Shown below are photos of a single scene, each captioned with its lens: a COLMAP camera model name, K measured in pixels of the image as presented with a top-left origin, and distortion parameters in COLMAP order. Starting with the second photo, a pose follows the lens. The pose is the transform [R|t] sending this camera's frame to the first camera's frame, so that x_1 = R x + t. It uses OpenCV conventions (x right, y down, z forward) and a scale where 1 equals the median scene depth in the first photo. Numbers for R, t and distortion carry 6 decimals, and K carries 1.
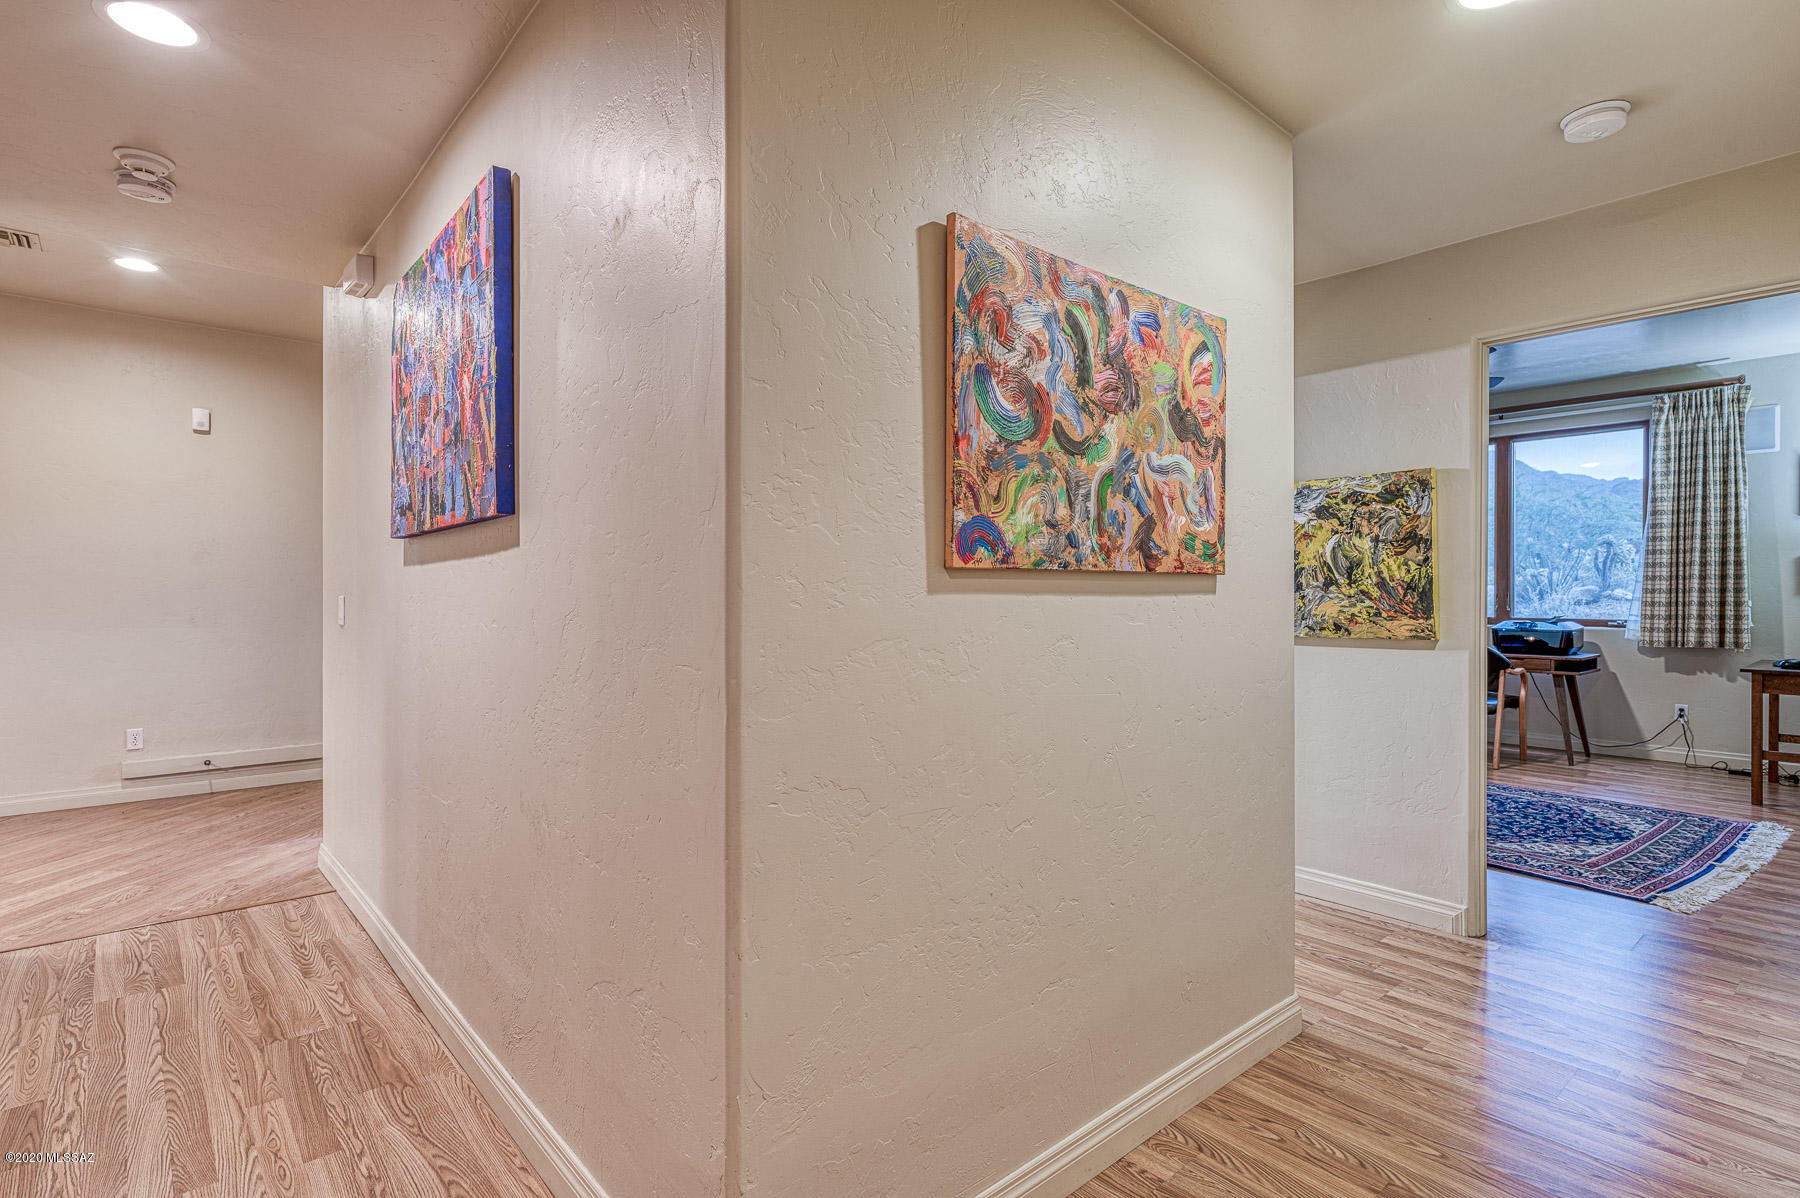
lens RADIAL K [[888.1, 0, 897.4], [0, 888.1, 598.9], [0, 0, 1]] dist [0.002174, 0.000611]
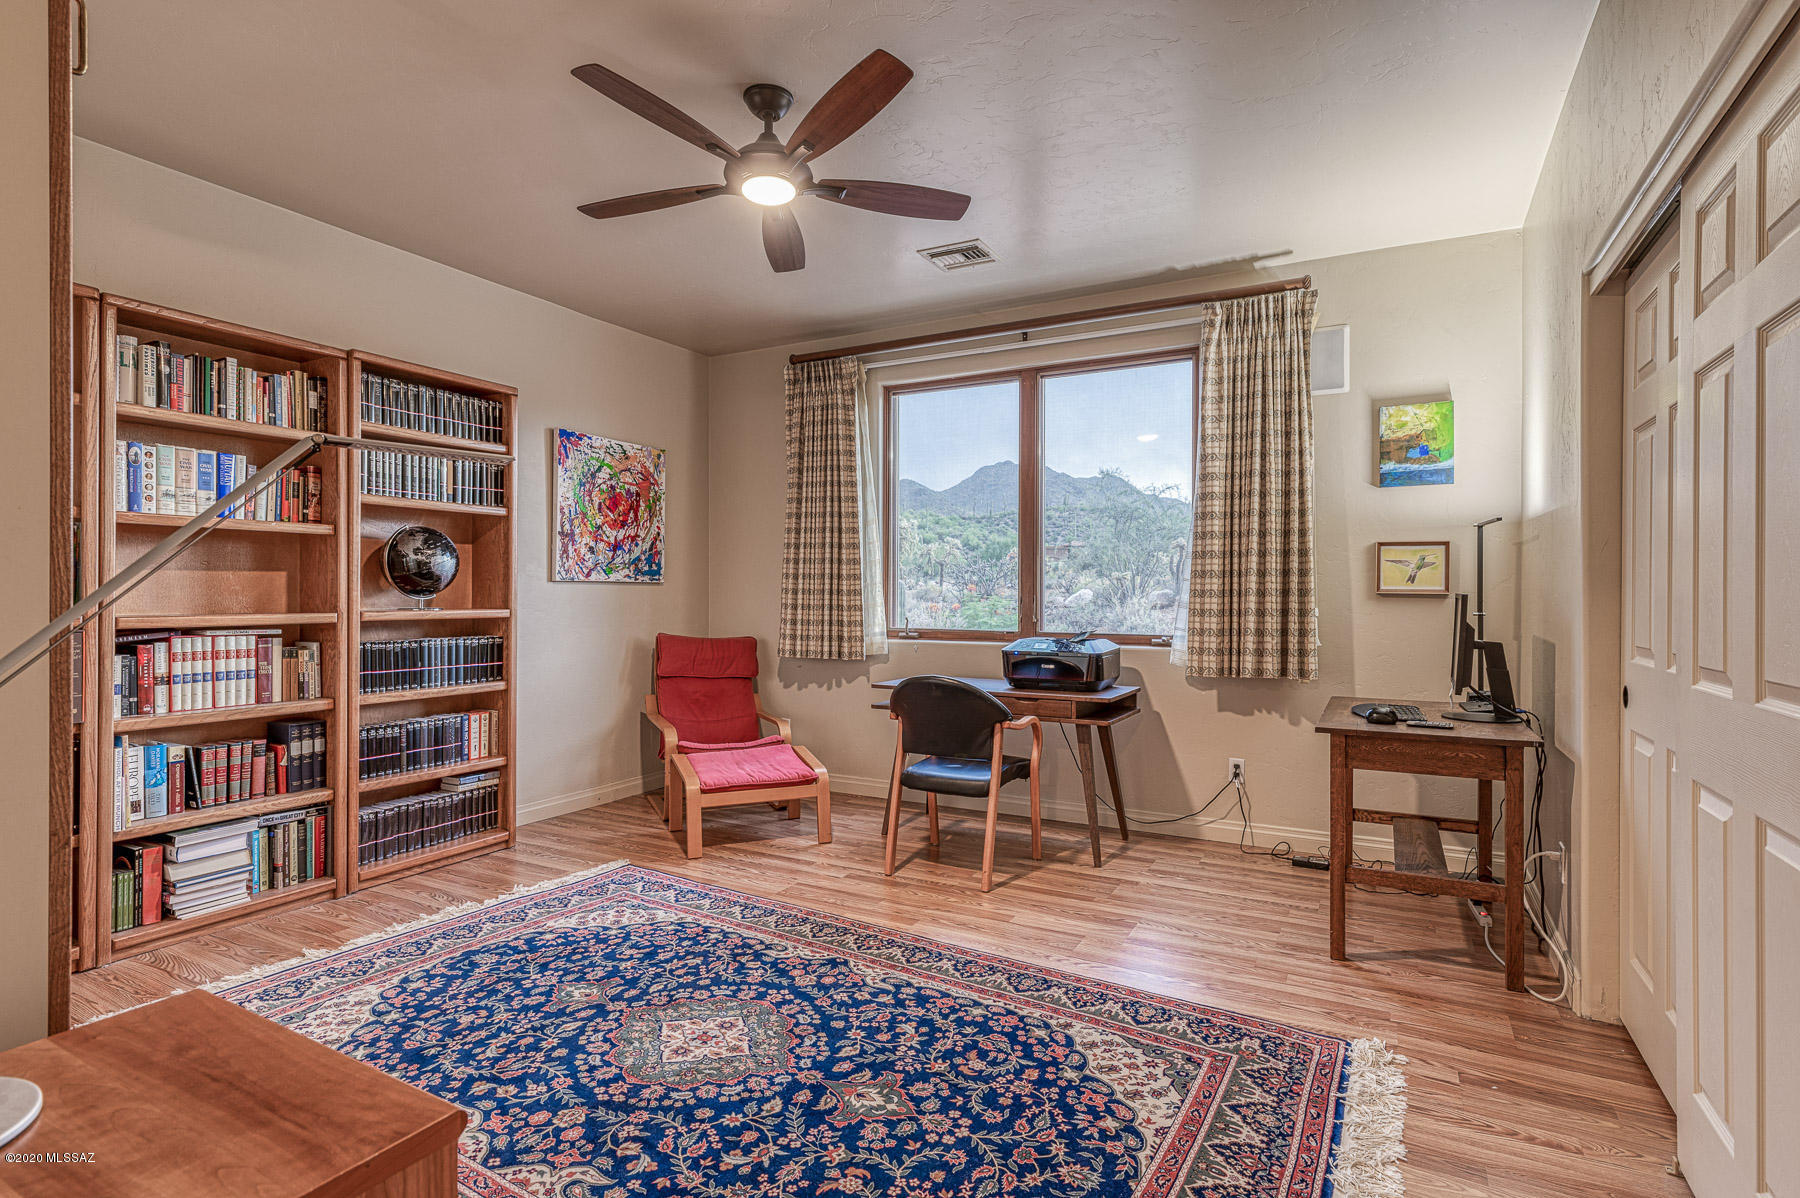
lens RADIAL K [[888.1, 0, 901.6], [0, 888.1, 597.9], [0, 0, 1]] dist [0.002174, 0.000611]
pose [[0.937395, 0.002069, 0.348263, 0.405883], [-0.000517, 0.999990, -0.004551, -0.002362], [-0.348269, 0.004086, 0.937386, 0.454187]]
